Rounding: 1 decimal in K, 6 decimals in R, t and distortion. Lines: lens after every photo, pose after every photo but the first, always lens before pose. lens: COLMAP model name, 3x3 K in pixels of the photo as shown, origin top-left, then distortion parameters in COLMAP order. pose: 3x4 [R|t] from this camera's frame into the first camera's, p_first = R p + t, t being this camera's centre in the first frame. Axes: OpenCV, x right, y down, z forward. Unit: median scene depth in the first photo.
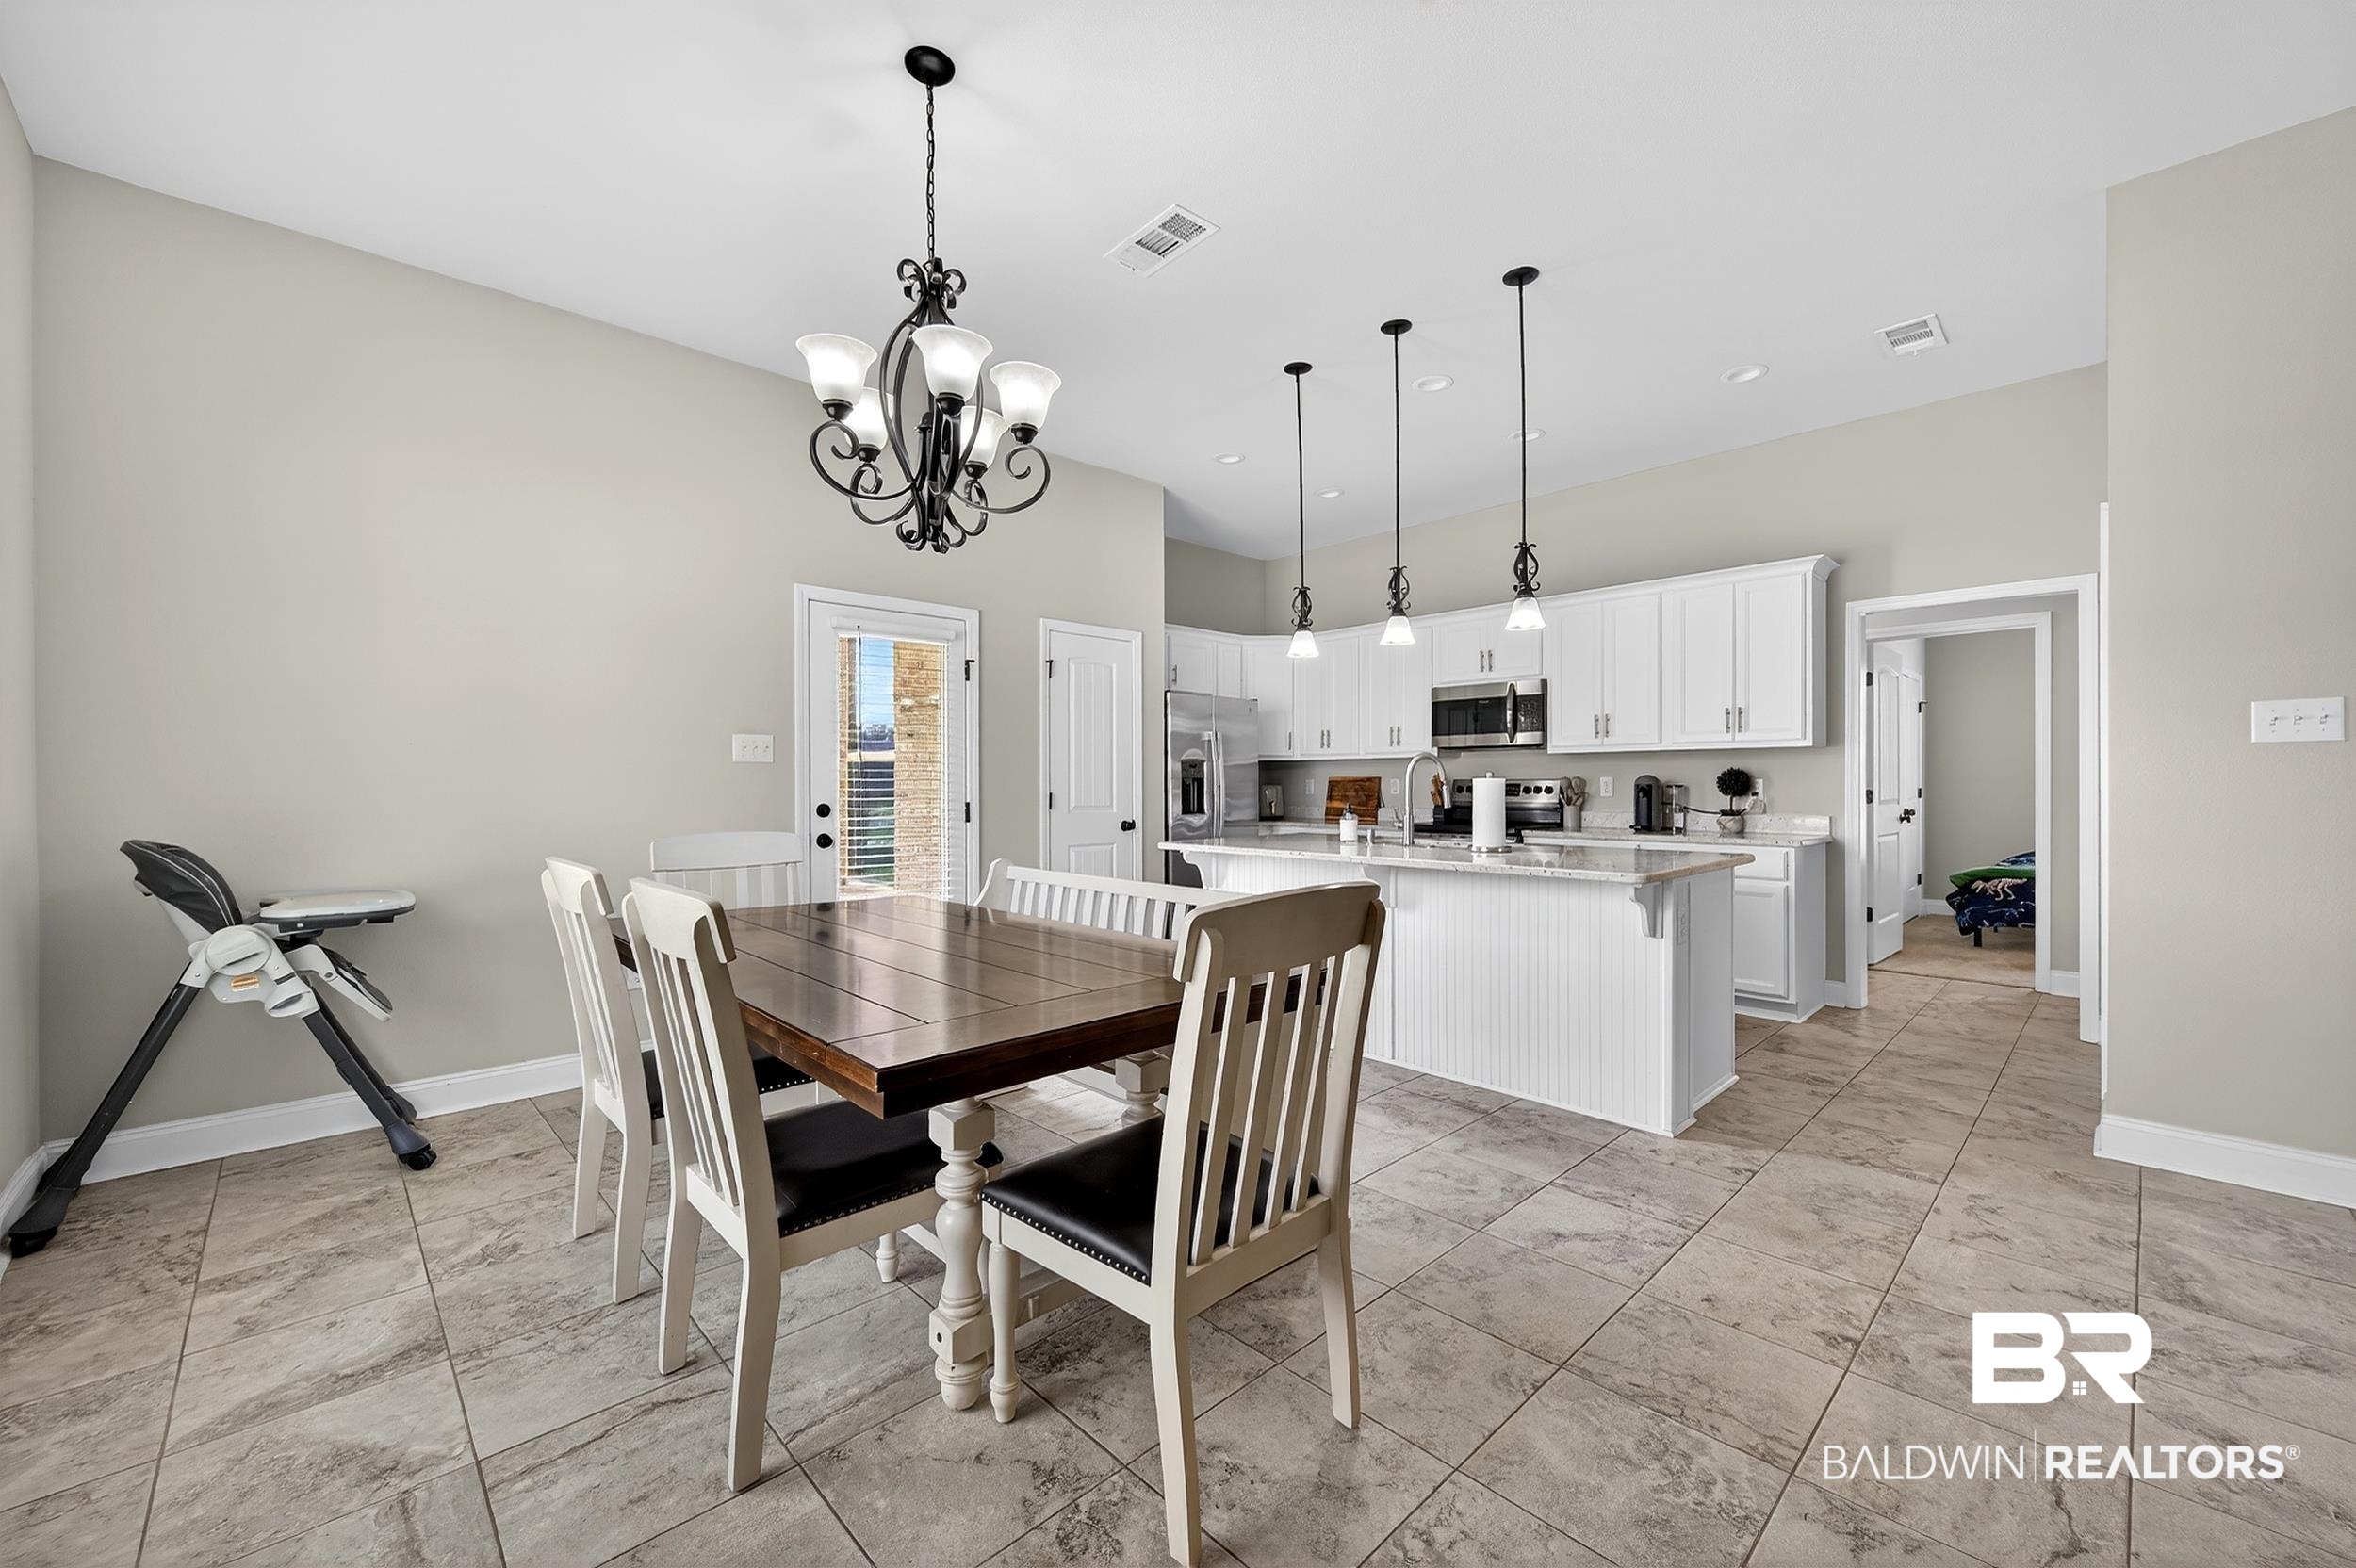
lens RADIAL K [[924.3, 0, 1187.2], [0, 924.3, 784.8], [0, 0, 1]] dist [0.001637, -0.000268]
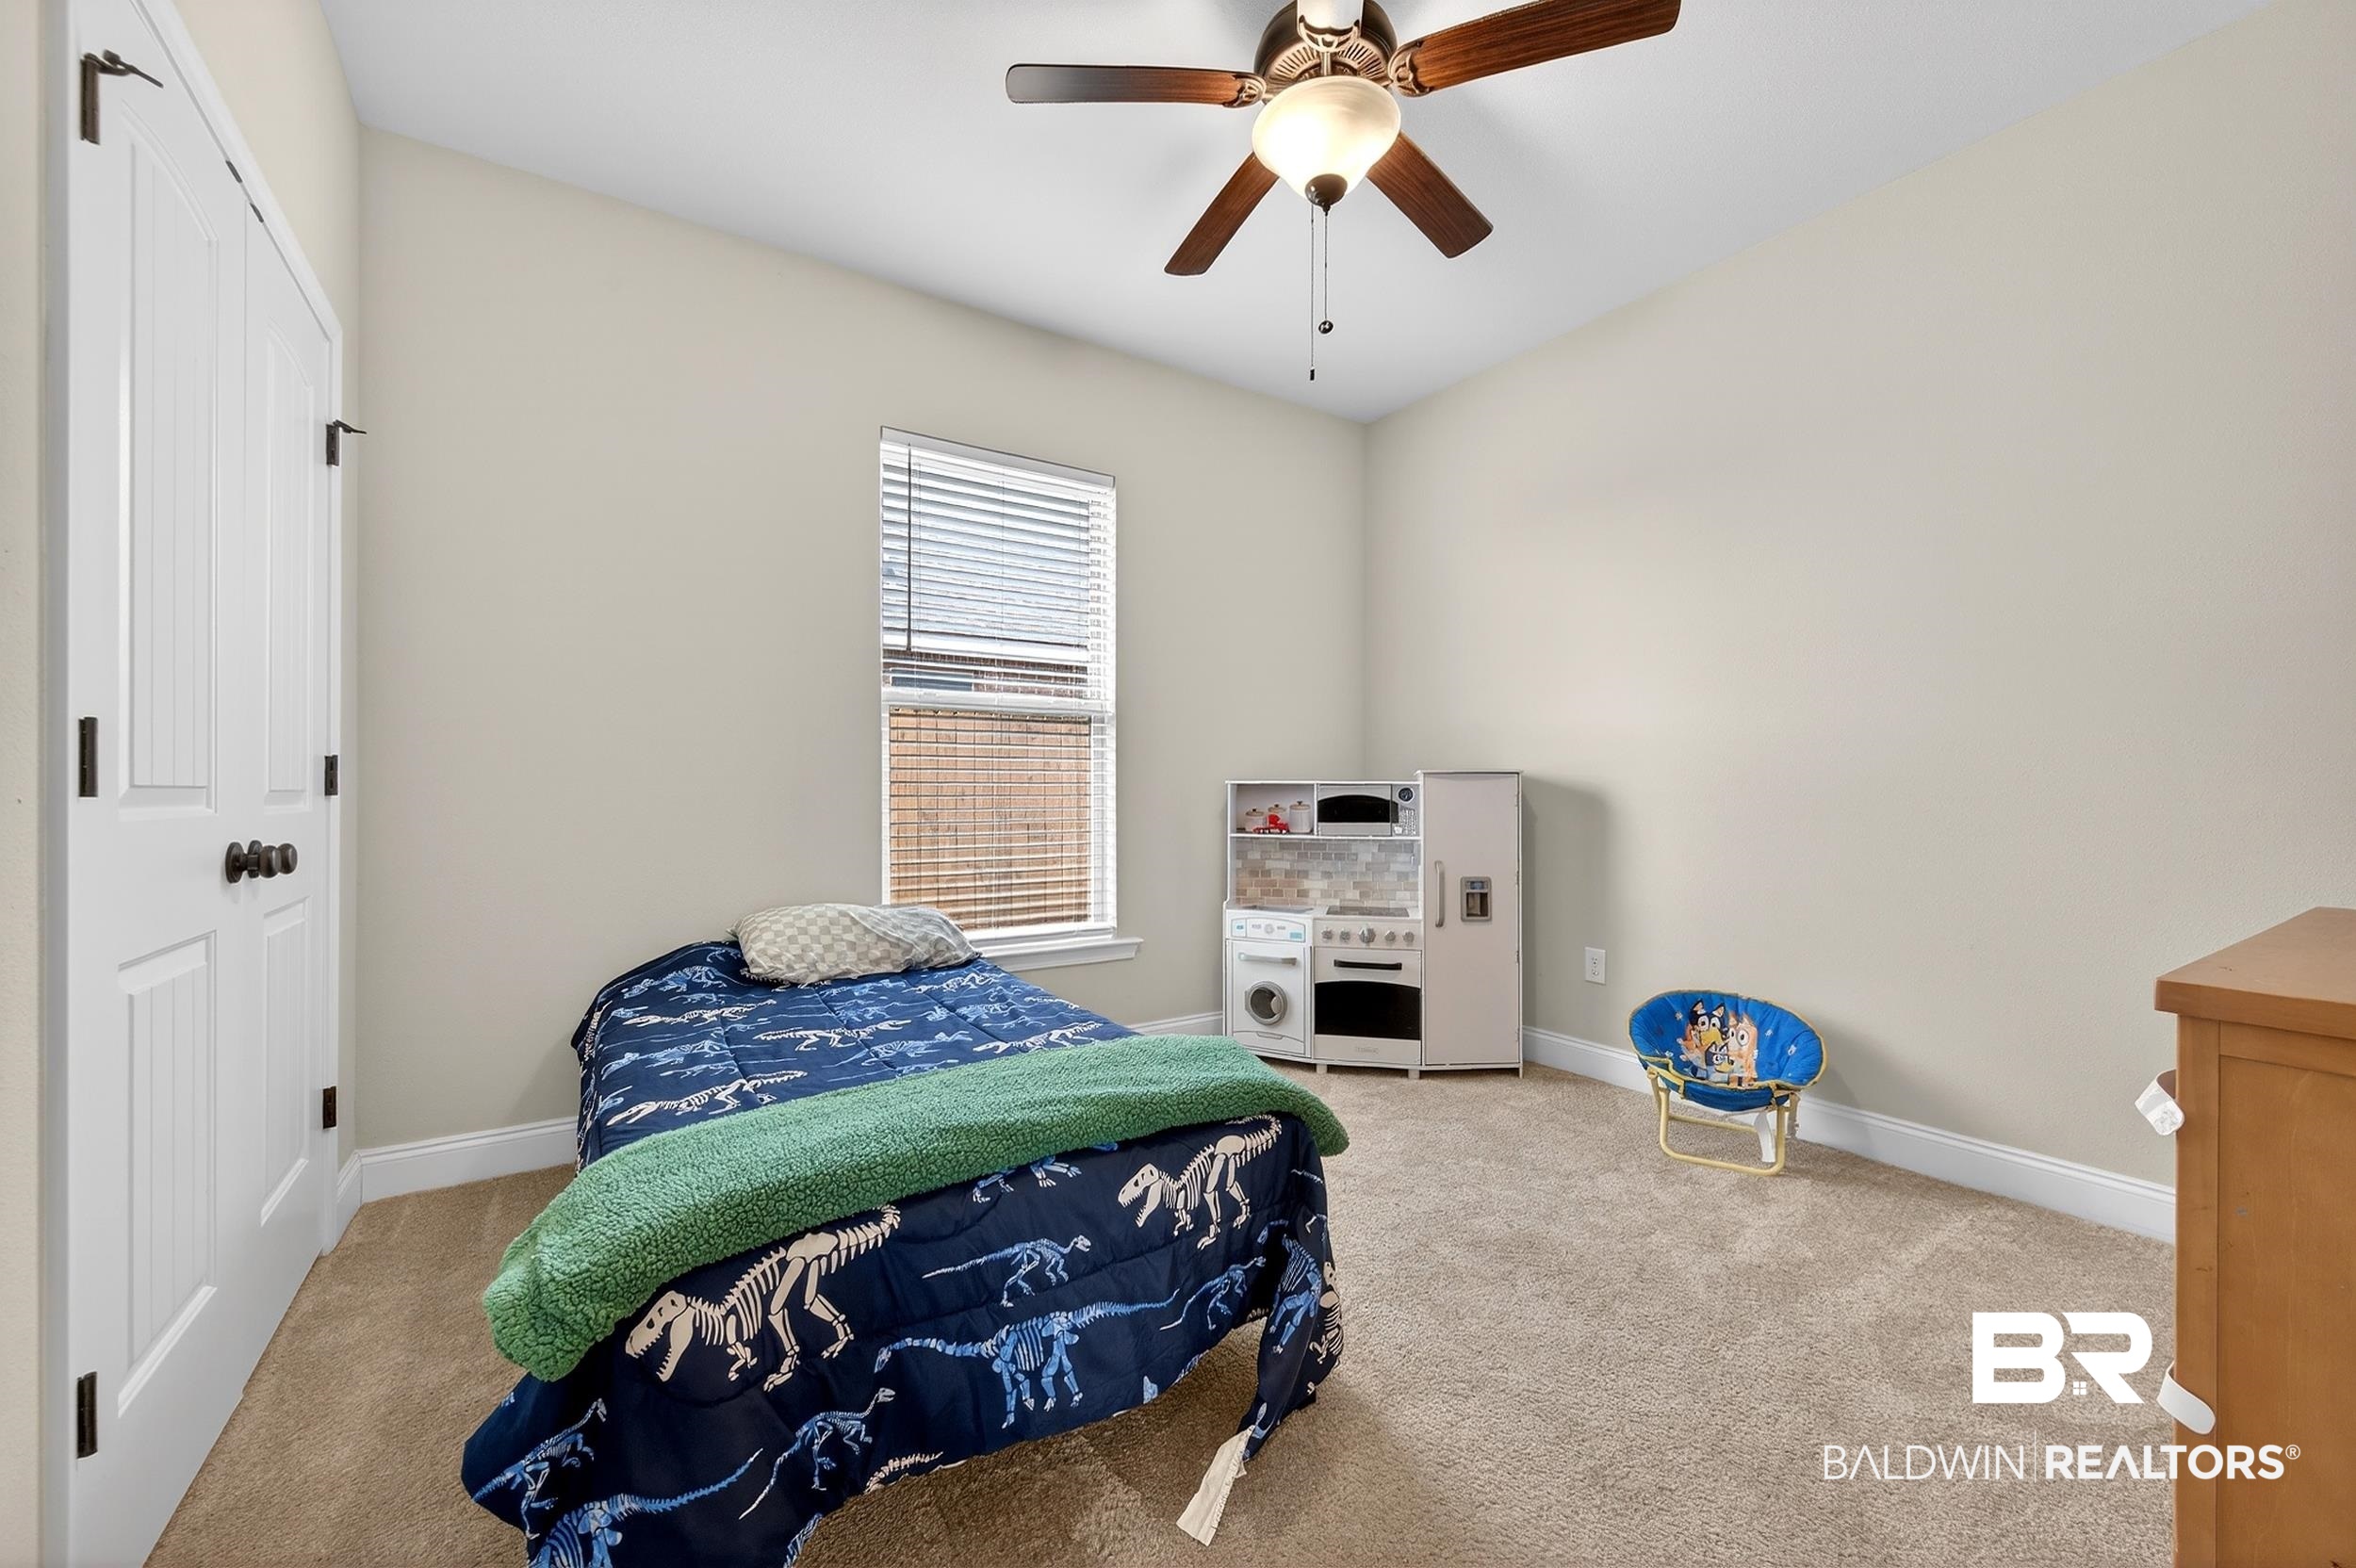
lens RADIAL K [[917.6, 0, 1185.2], [0, 917.6, 791.9], [0, 0, 1]] dist [0.001071, -0.000211]
pose [[0.177413, 0.002463, 0.984133, 0.893785], [0.000968, 0.999996, -0.002677, 0.022305], [-0.984136, 0.001428, 0.177410, 1.104952]]
